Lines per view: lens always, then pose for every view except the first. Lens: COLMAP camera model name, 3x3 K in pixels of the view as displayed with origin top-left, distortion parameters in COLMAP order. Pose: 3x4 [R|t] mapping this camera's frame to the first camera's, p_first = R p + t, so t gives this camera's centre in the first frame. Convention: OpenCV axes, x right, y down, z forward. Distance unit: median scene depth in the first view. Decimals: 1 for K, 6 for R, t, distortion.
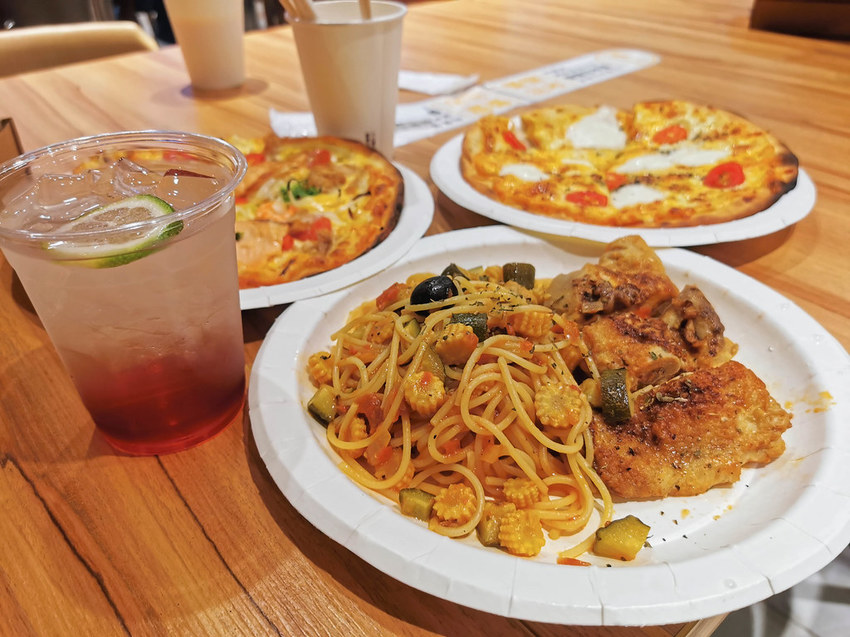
lens RADIAL K [[652.9, 0, 424.2], [0, 652.9, 314.6], [0, 0, 1]] dist [-0.049471, 0.006195]
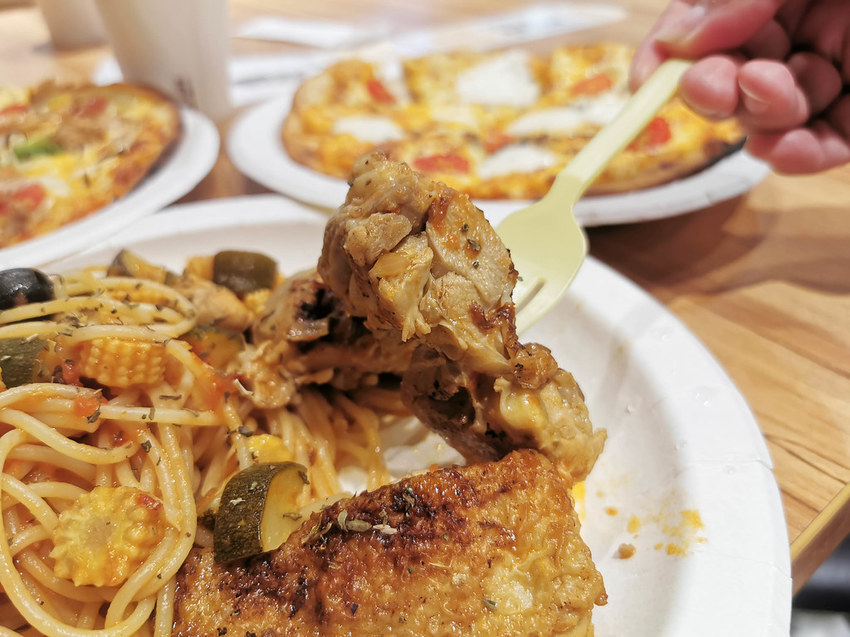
lens RADIAL K [[652.9, 0, 425.3], [0, 652.9, 322.5], [0, 0, 1]] dist [-0.049471, 0.006195]
pose [[0.998766, 0.029232, -0.040160, 0.434725], [-0.028718, 0.999499, 0.013327, -0.031907], [0.040530, -0.012157, 0.999104, 0.501971]]
